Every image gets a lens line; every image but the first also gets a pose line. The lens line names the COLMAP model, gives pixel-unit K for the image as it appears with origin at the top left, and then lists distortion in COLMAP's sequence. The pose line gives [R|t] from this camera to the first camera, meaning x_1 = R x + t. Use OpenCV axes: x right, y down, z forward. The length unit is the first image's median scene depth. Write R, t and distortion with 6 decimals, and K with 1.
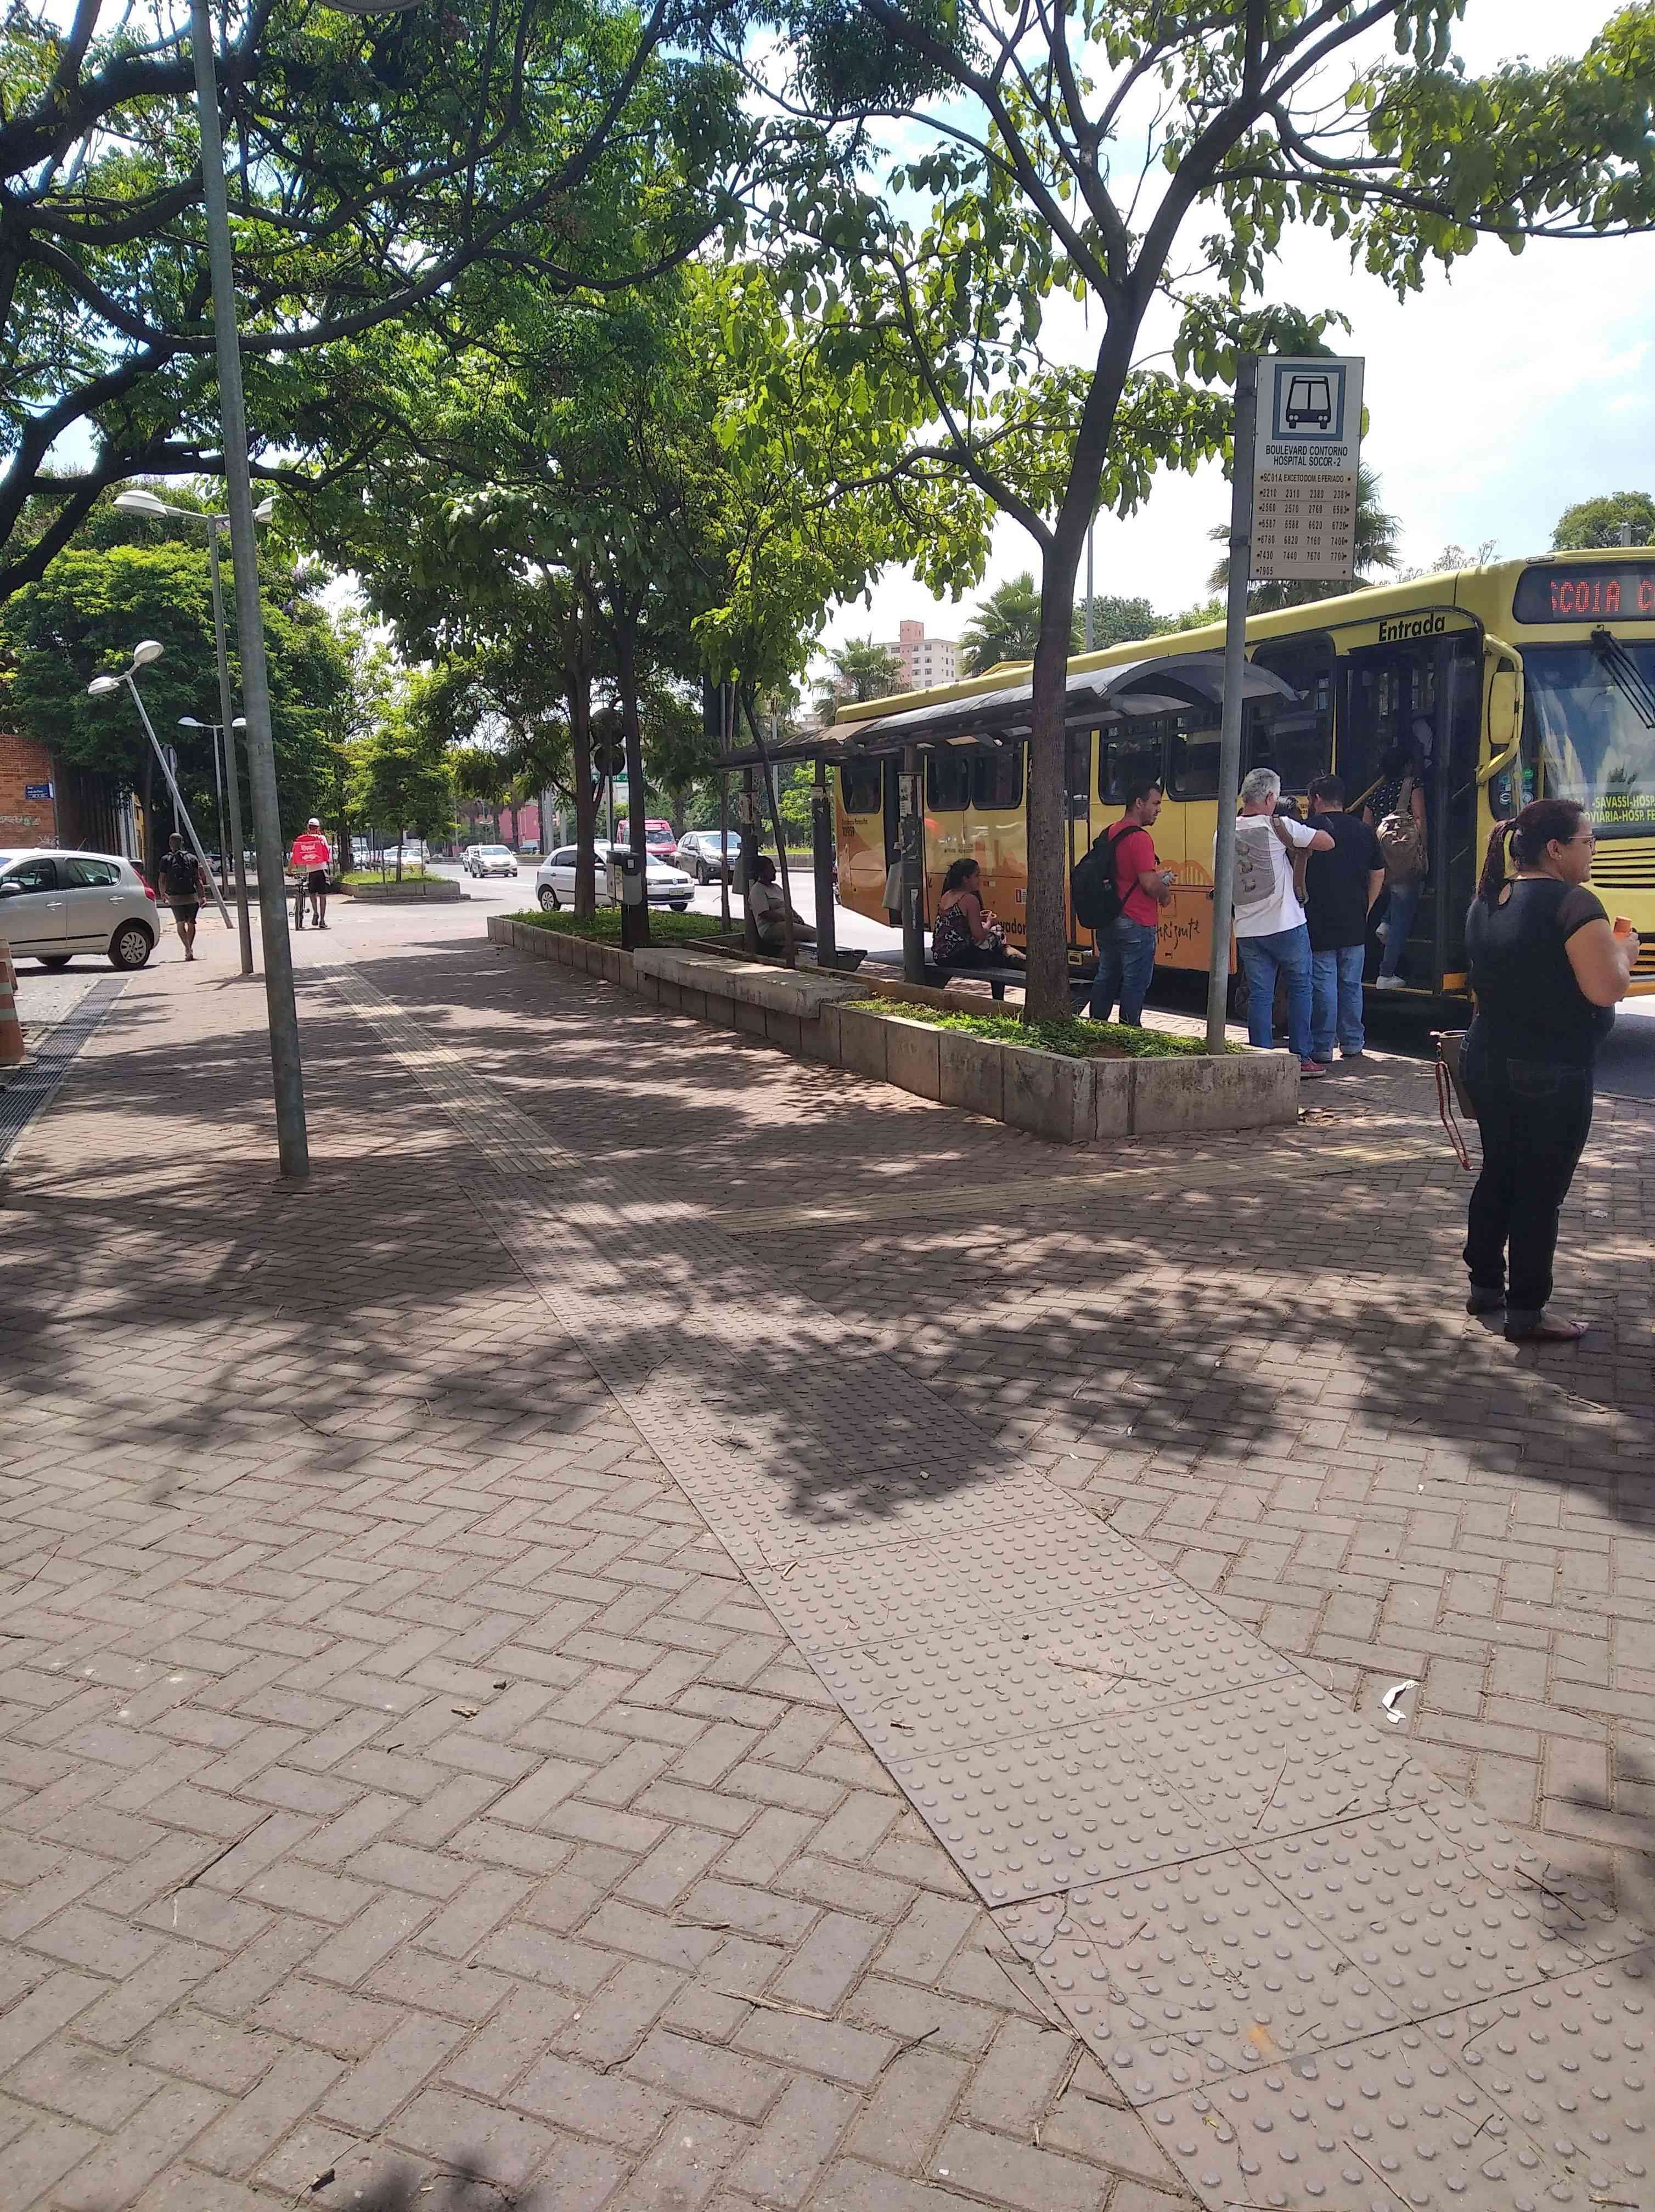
lens RADIAL K [[1698.0, 0, 817.1], [0, 1698.0, 1098.3], [0, 0, 1]] dist [0.036004, -0.039895]
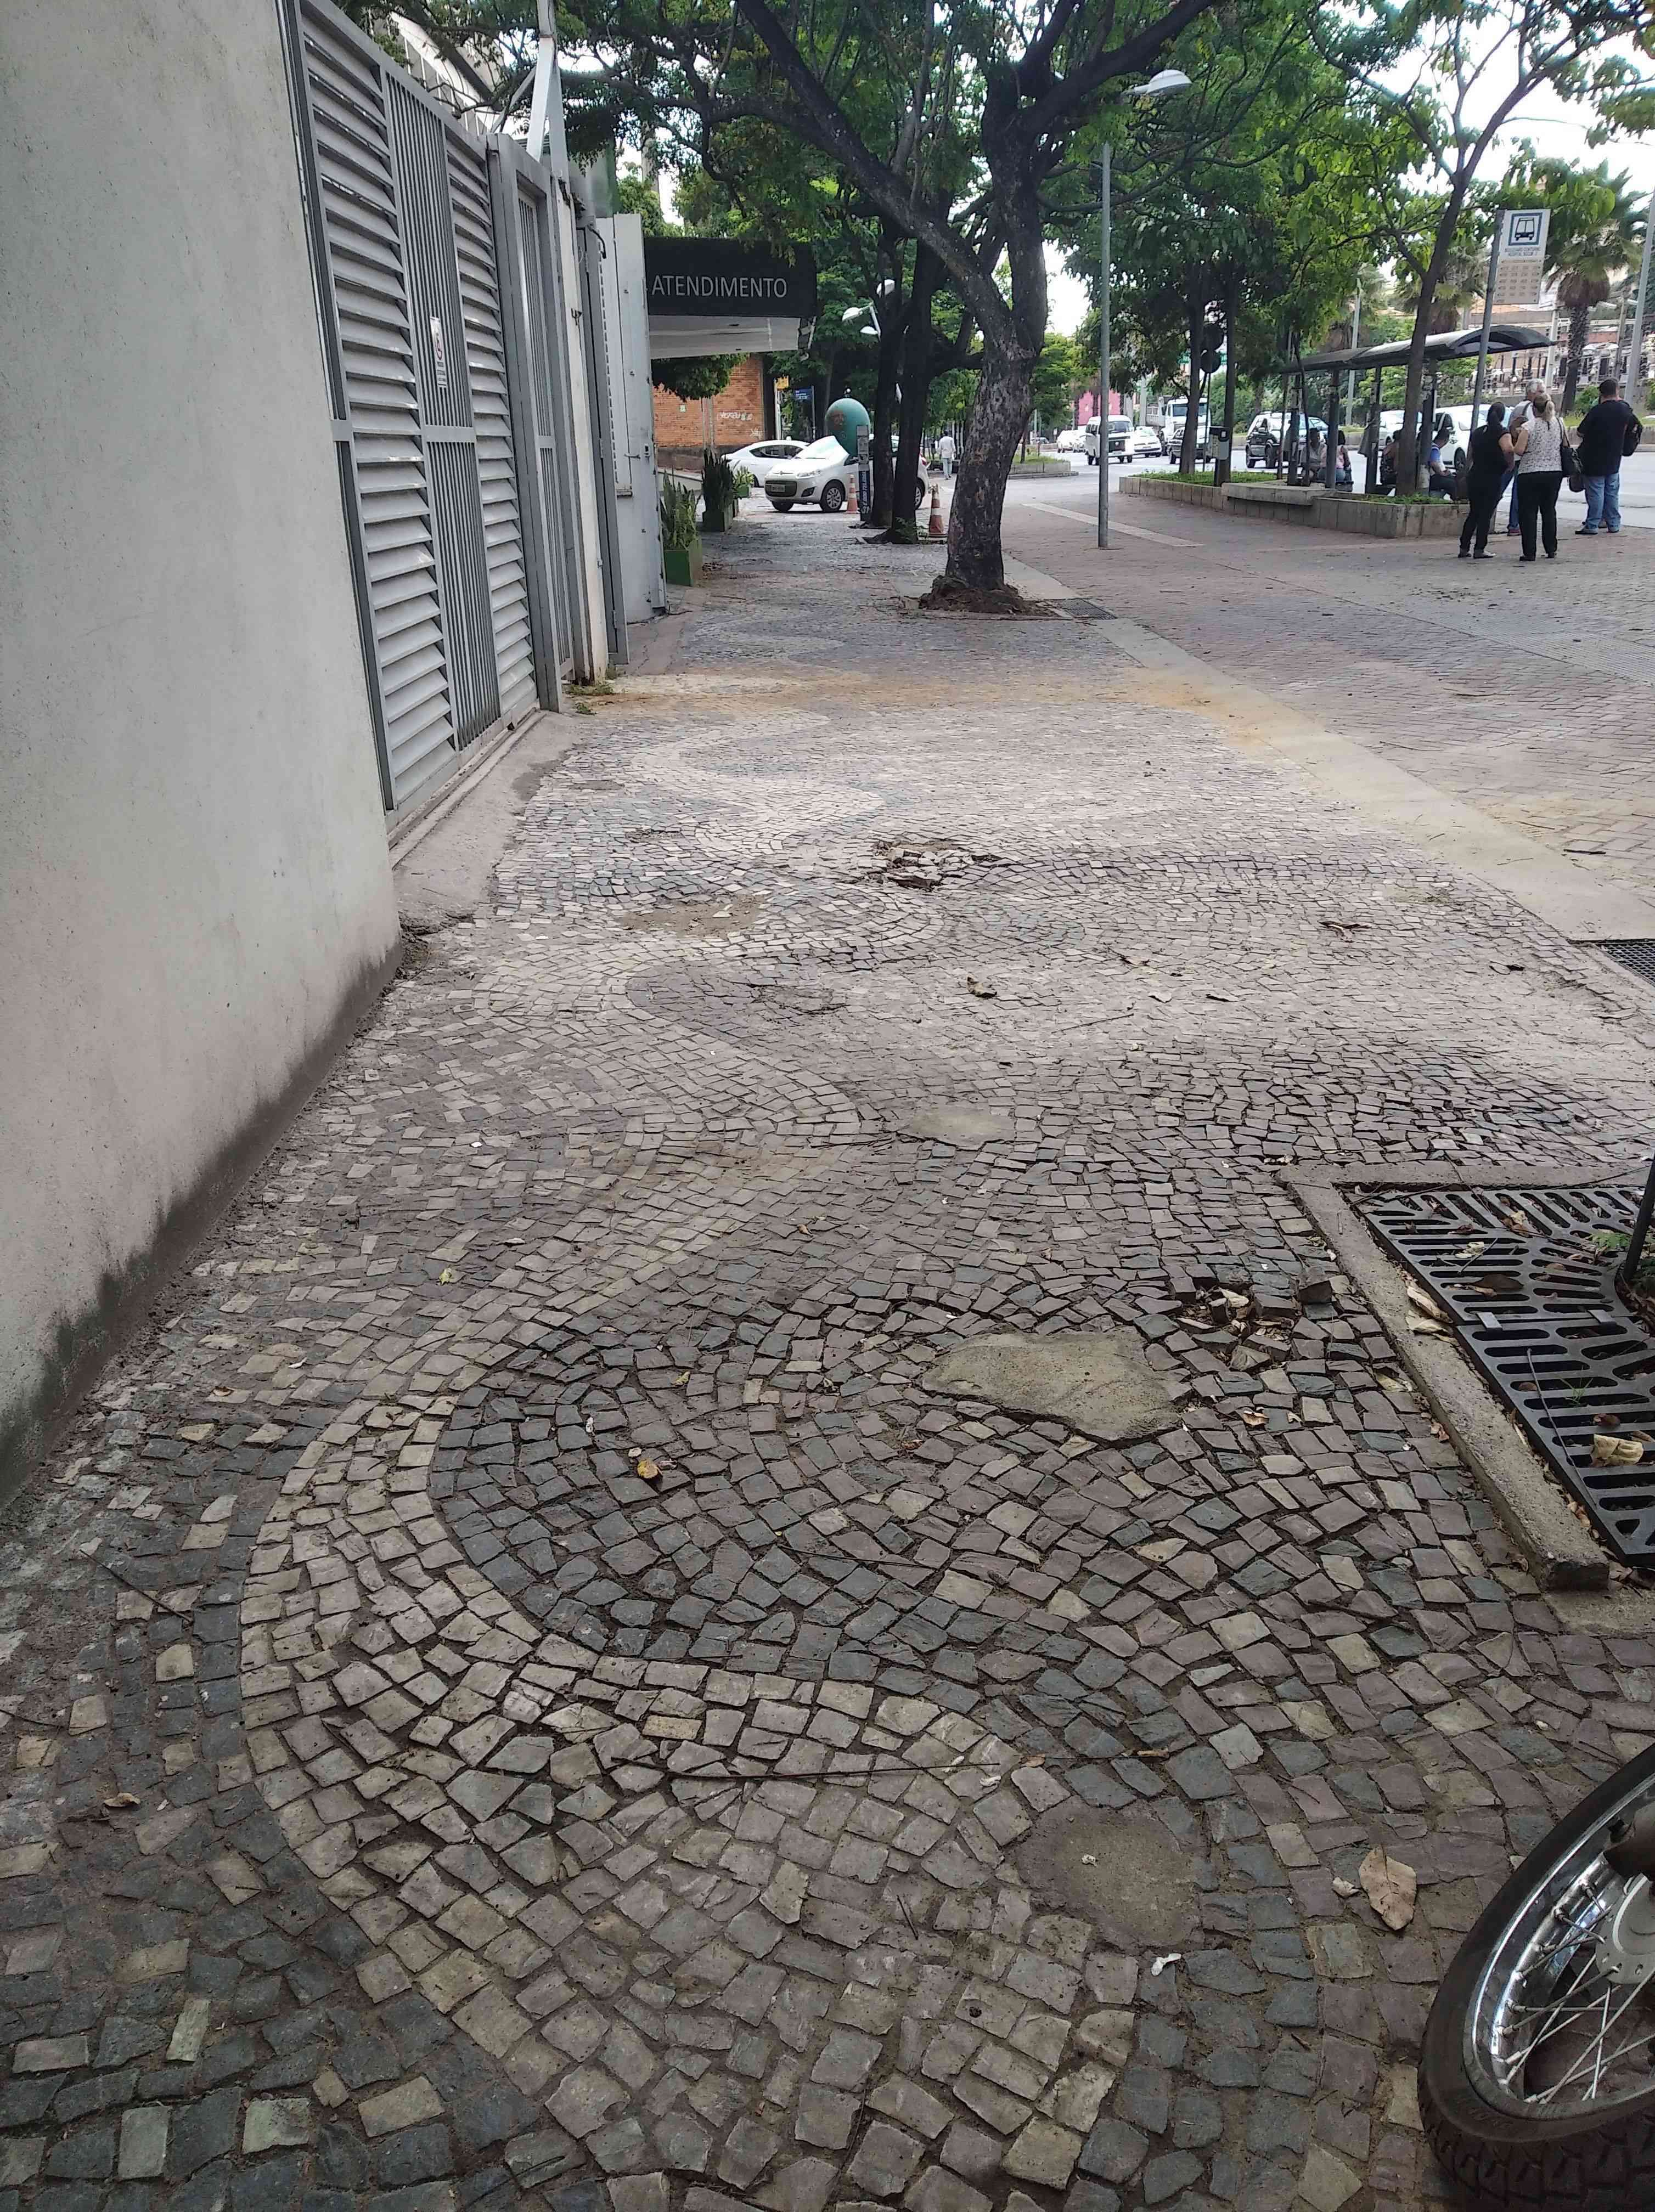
lens RADIAL K [[1698.0, 0, 817.1], [0, 1698.0, 1098.3], [0, 0, 1]] dist [0.036004, -0.039895]
pose [[0.950304, 0.104622, -0.293219, 0.054829], [-0.036739, 0.972948, 0.228084, 0.094873], [0.309149, -0.205976, 0.928440, -0.610450]]
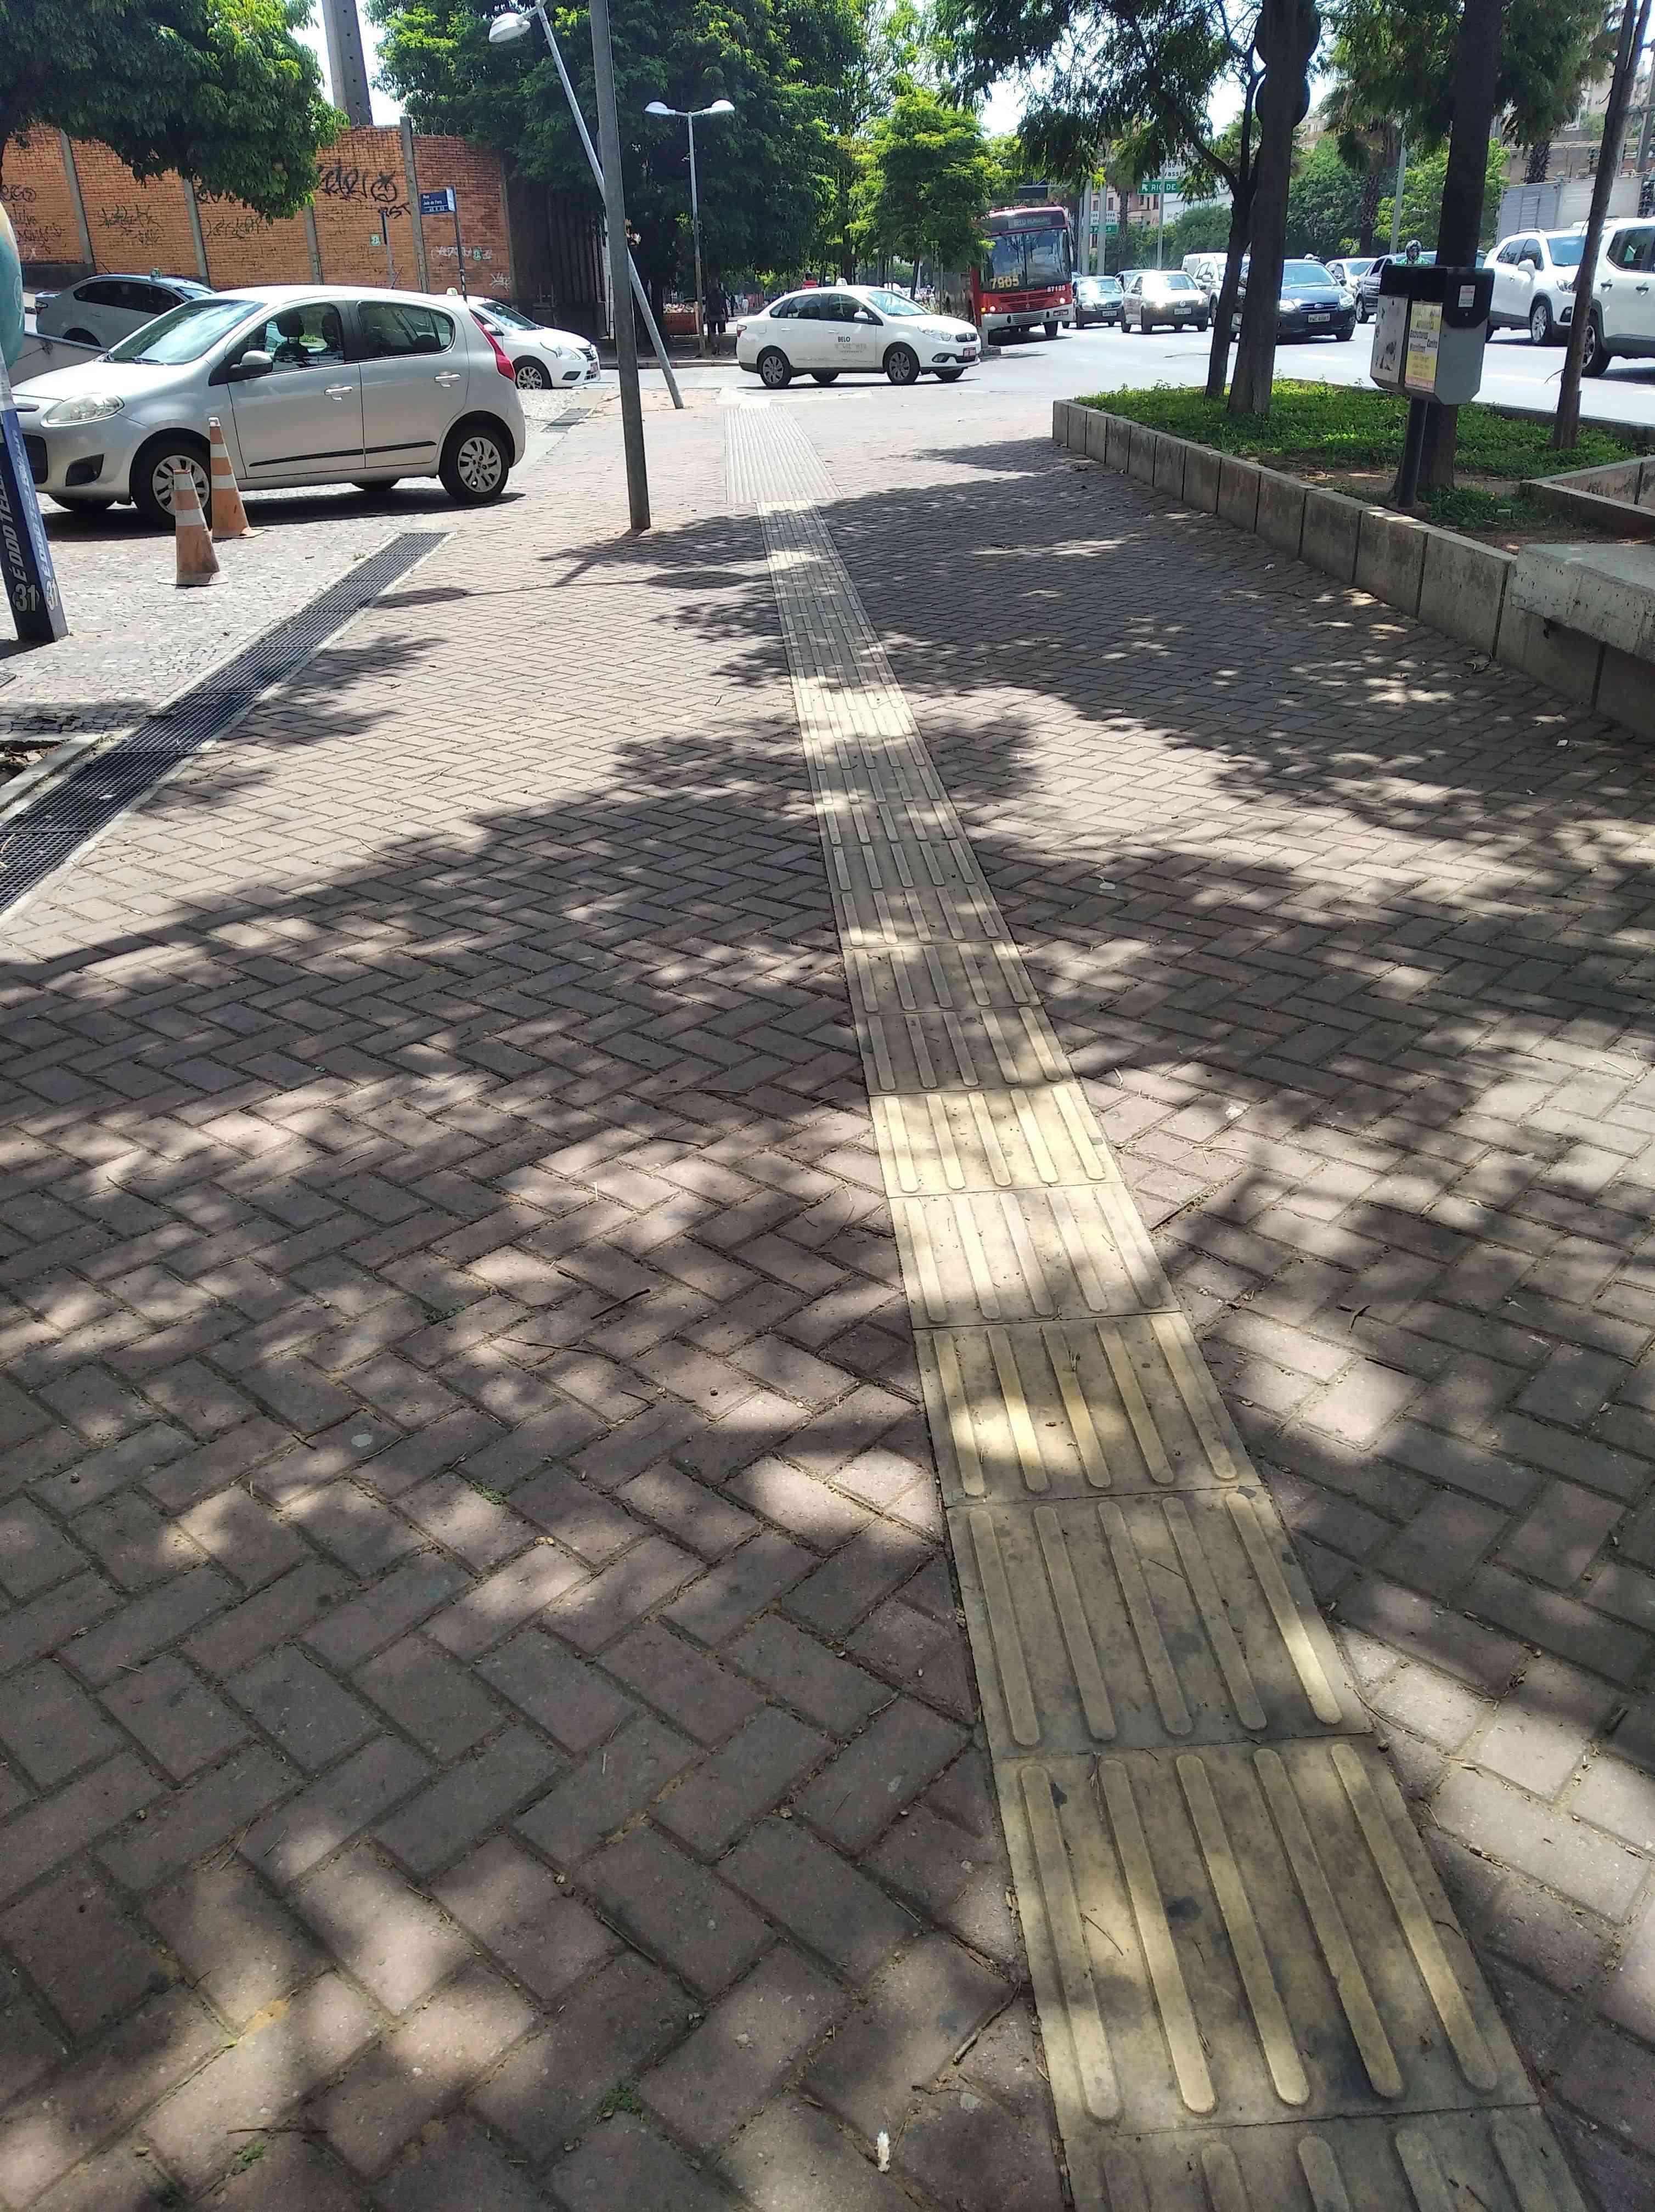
lens RADIAL K [[1698.0, 0, 817.1], [0, 1698.0, 1098.3], [0, 0, 1]] dist [0.036004, -0.039895]
pose [[0.958706, 0.111189, -0.261765, -0.087928], [-0.029411, 0.954234, 0.297610, -0.048150], [0.282876, -0.277621, 0.918100, 0.351122]]
